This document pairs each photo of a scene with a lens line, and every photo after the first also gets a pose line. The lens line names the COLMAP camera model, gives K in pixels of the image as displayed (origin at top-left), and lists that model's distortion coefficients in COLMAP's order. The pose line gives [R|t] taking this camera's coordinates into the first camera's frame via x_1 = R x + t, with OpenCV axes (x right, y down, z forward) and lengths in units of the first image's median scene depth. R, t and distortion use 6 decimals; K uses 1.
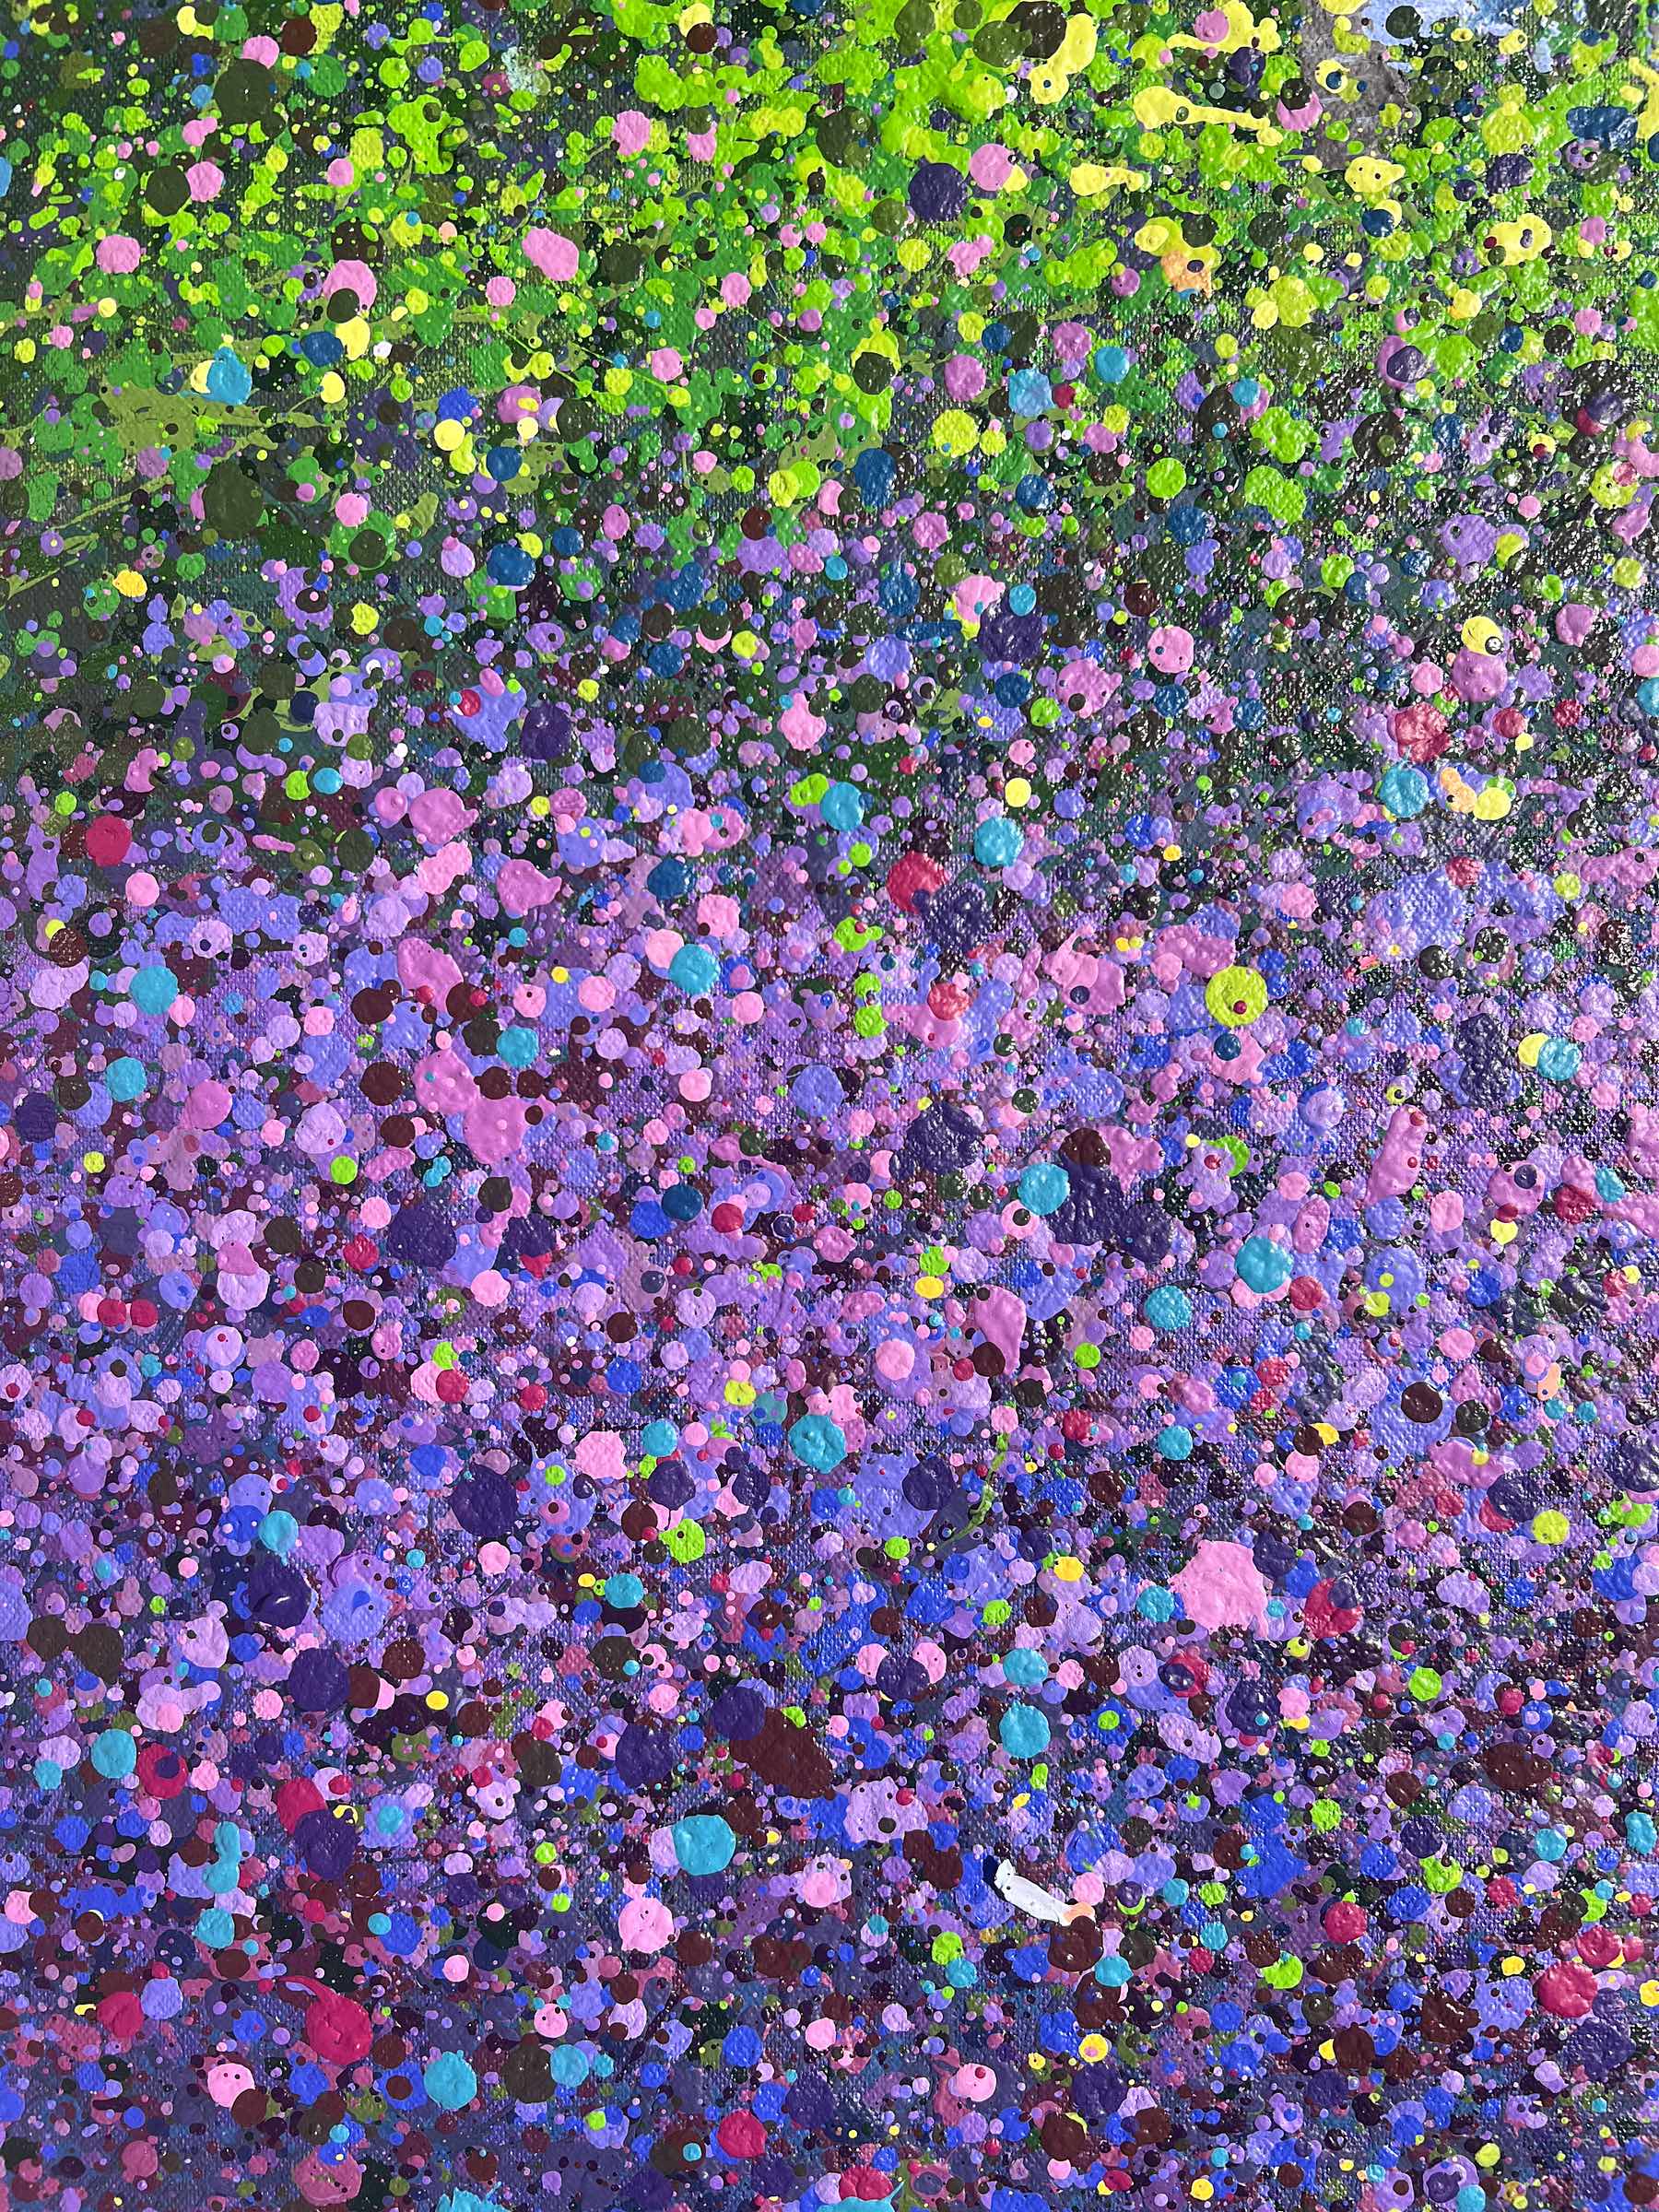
lens RADIAL K [[1658.9, 0, 829.8], [0, 1658.9, 1107.9], [0, 0, 1]] dist [0.003422, -0.016380]
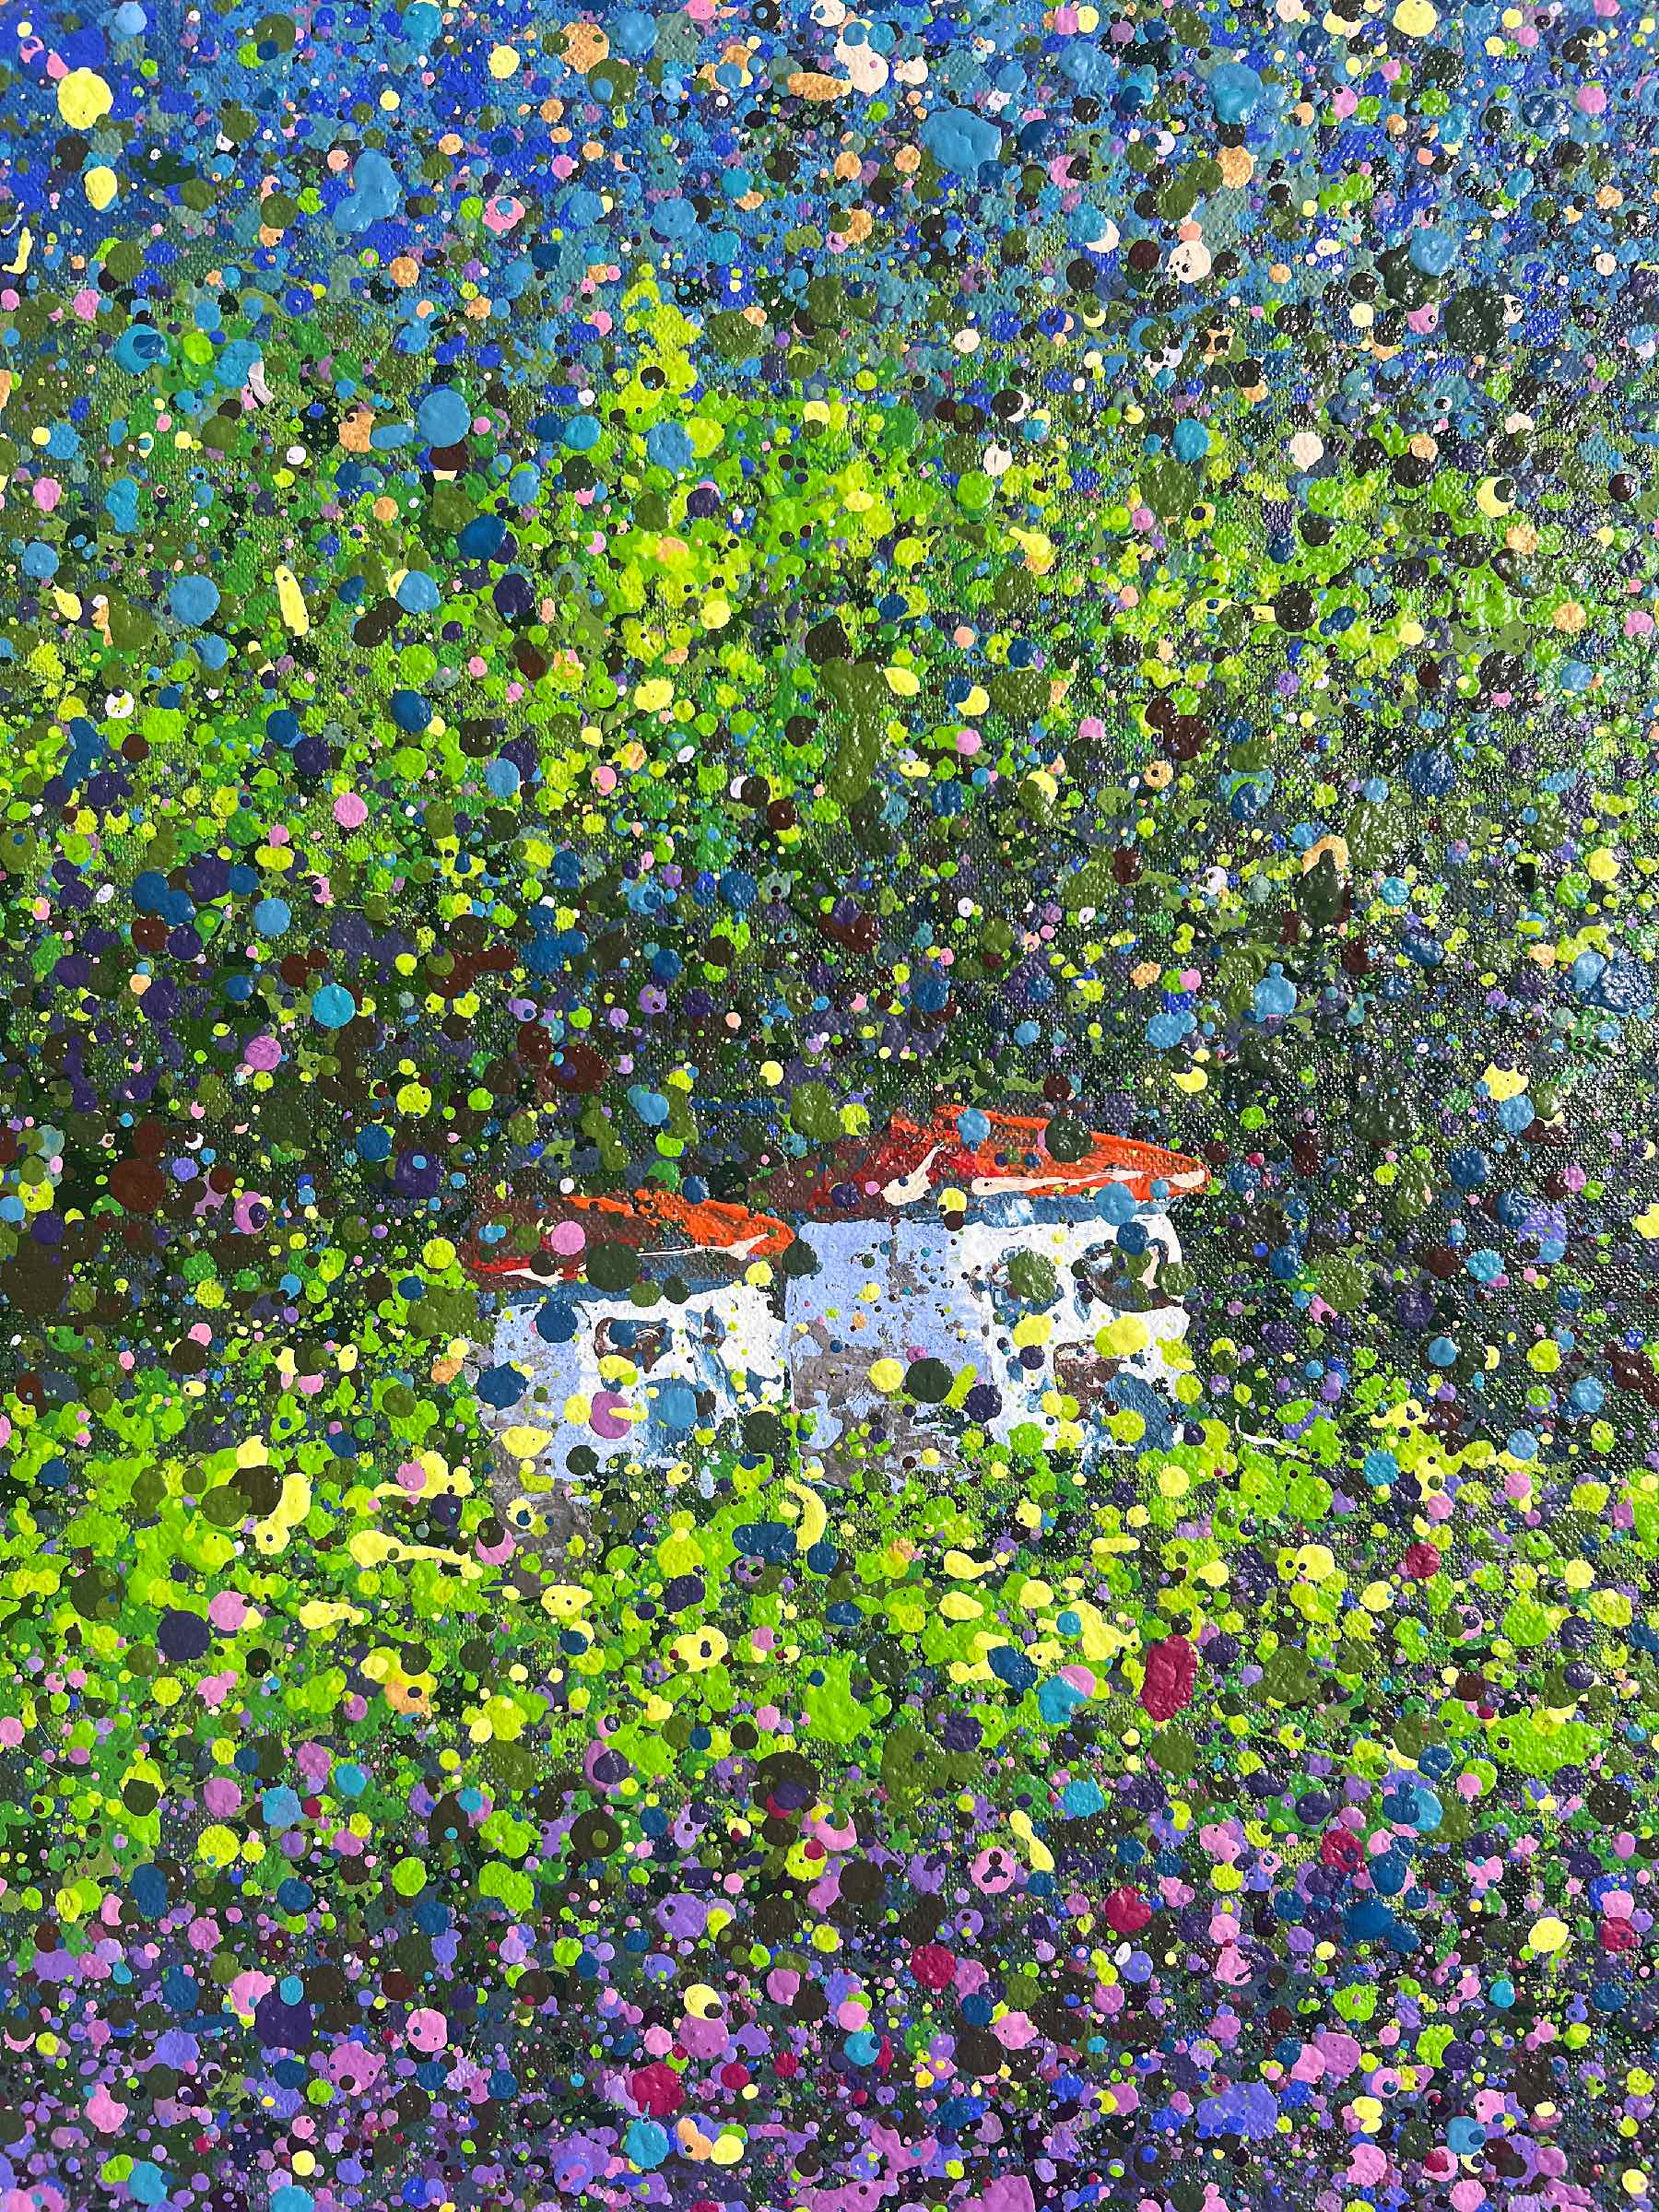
lens RADIAL K [[1658.9, 0, 825.4], [0, 1658.9, 1105.8], [0, 0, 1]] dist [0.003422, -0.016380]
pose [[0.996288, -0.084750, 0.015064, 0.507651], [0.085345, 0.995351, -0.044633, -0.819938], [-0.011211, 0.045753, 0.998890, -0.131079]]
